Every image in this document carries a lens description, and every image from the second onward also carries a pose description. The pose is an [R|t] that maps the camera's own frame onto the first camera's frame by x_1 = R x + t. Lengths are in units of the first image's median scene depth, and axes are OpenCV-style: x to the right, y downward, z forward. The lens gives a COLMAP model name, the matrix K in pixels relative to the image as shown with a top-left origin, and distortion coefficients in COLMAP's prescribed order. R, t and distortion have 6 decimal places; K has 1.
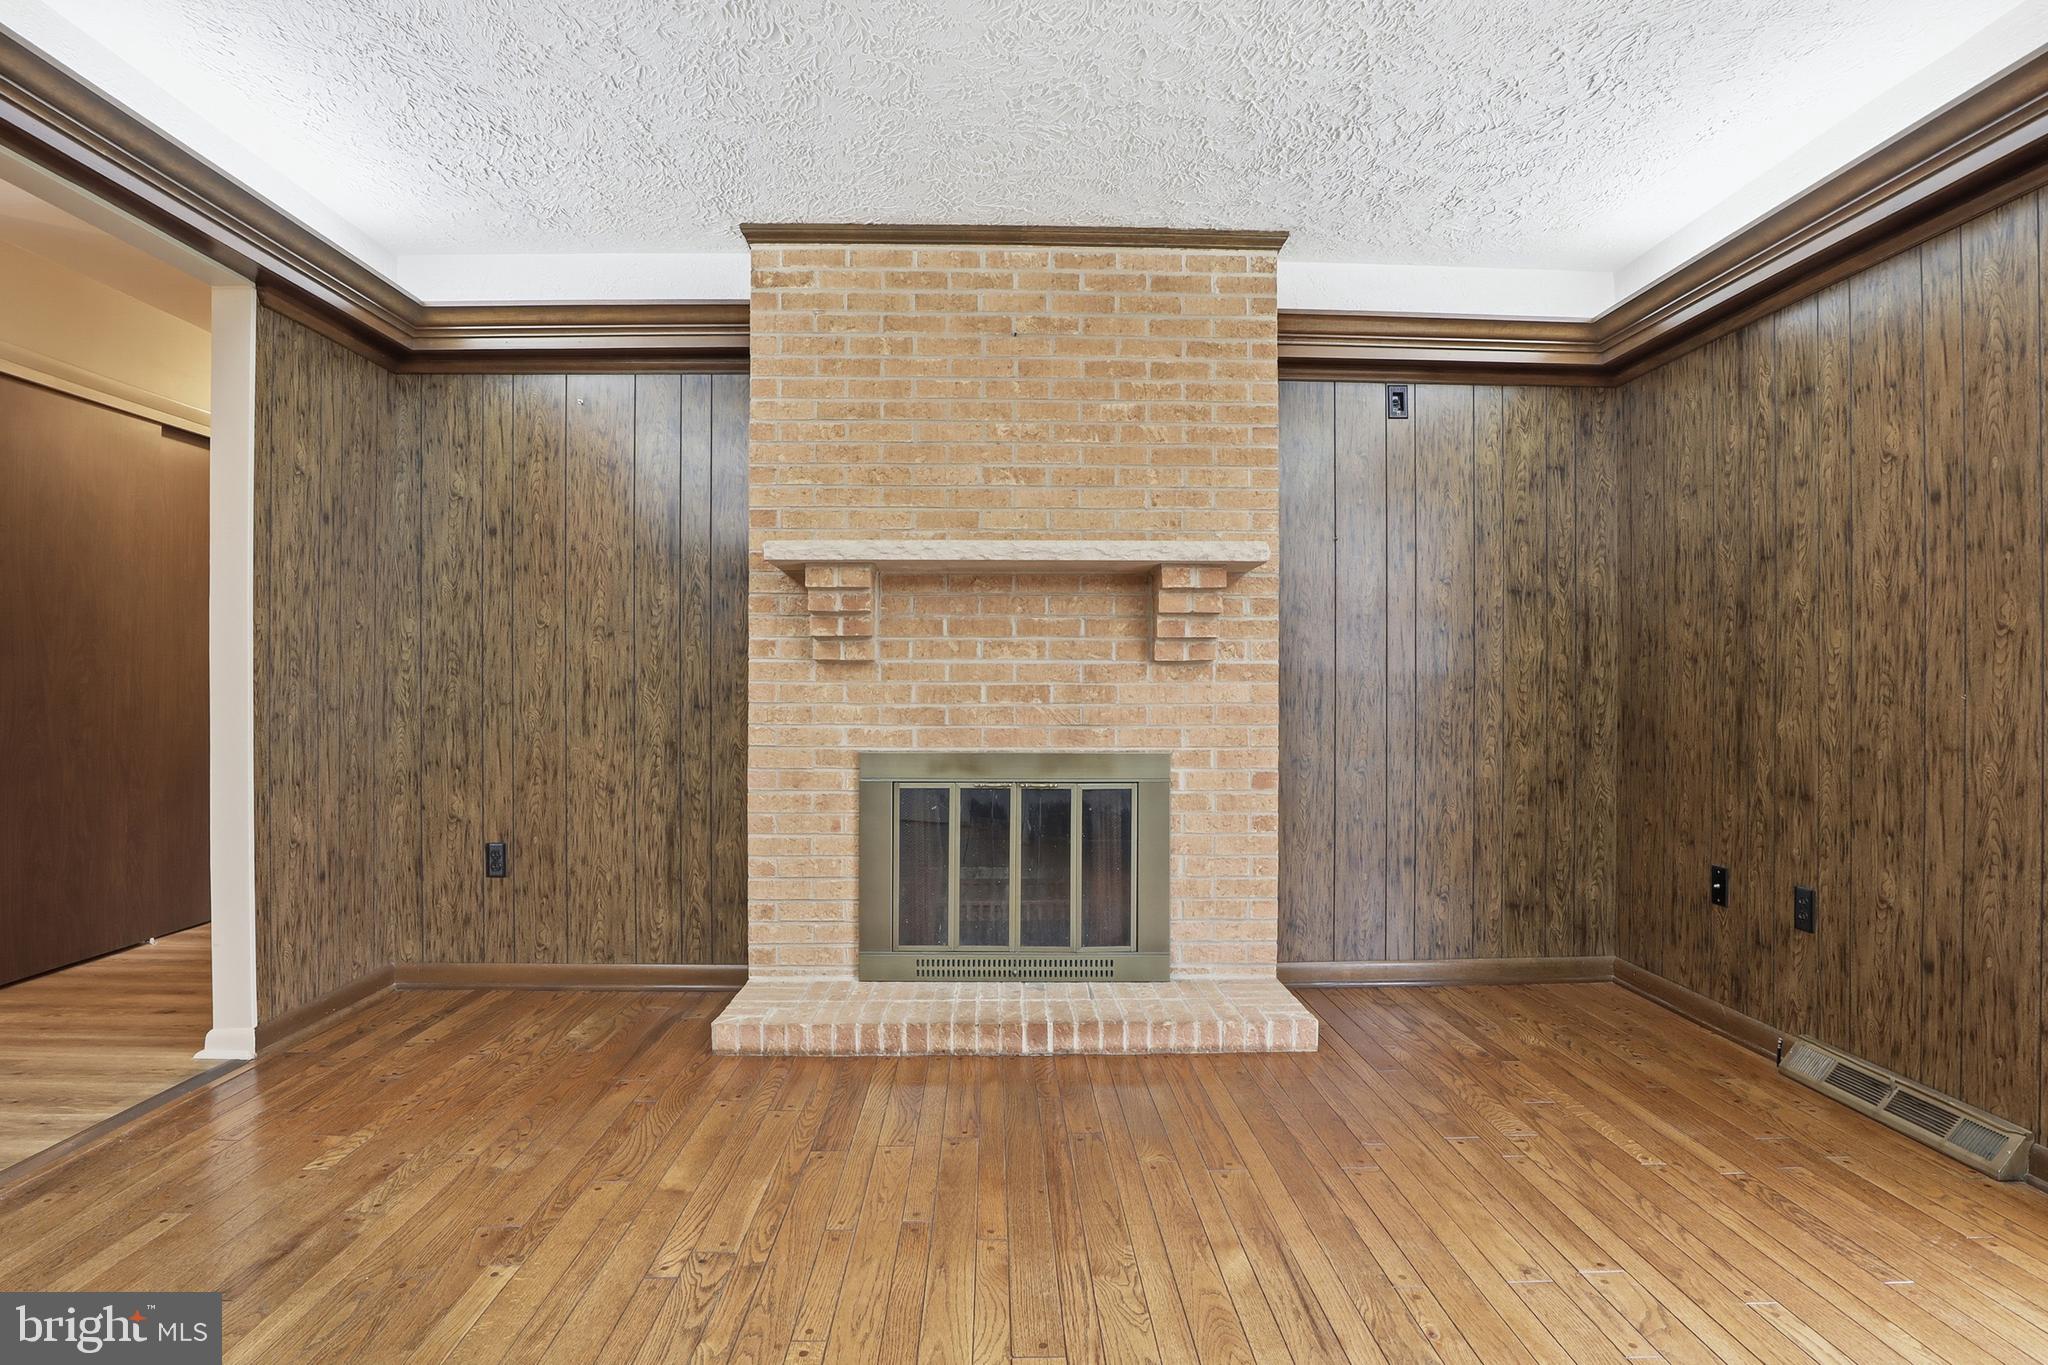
lens RADIAL K [[1041.4, 0, 1024.0], [0, 1041.4, 682.5], [0, 0, 1]] dist [-0.038835, 0.001925]
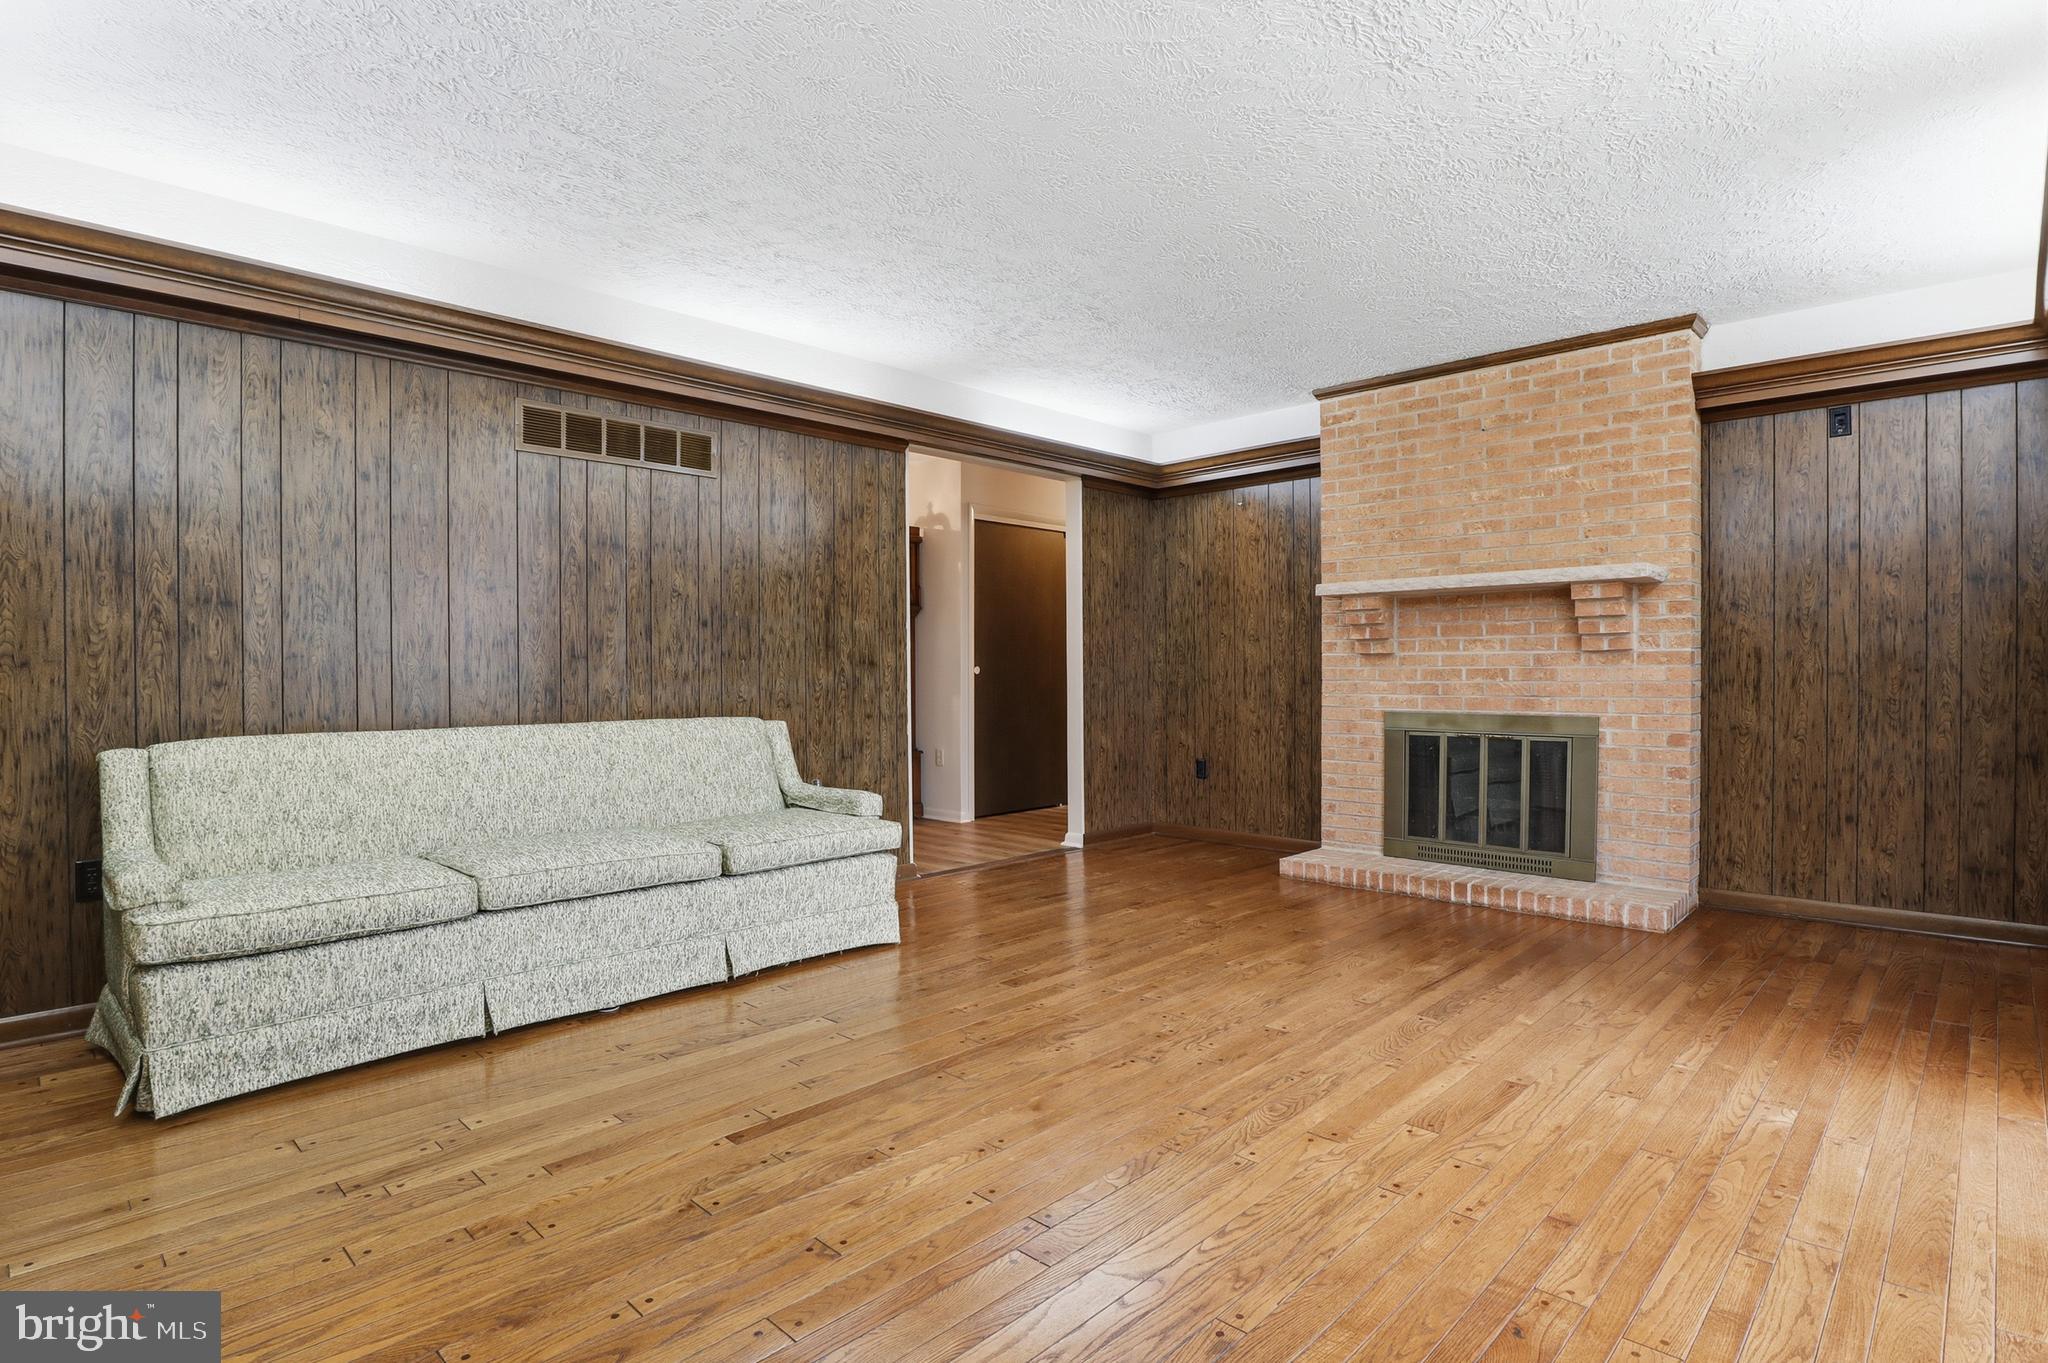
lens RADIAL K [[1041.4, 0, 1024.0], [0, 1041.4, 681.5], [0, 0, 1]] dist [-0.038835, 0.001925]
pose [[0.699741, 0.003005, -0.714391, 0.579671], [0.008363, 0.999888, 0.012397, -0.002586], [0.714348, -0.014649, 0.699637, -0.491702]]
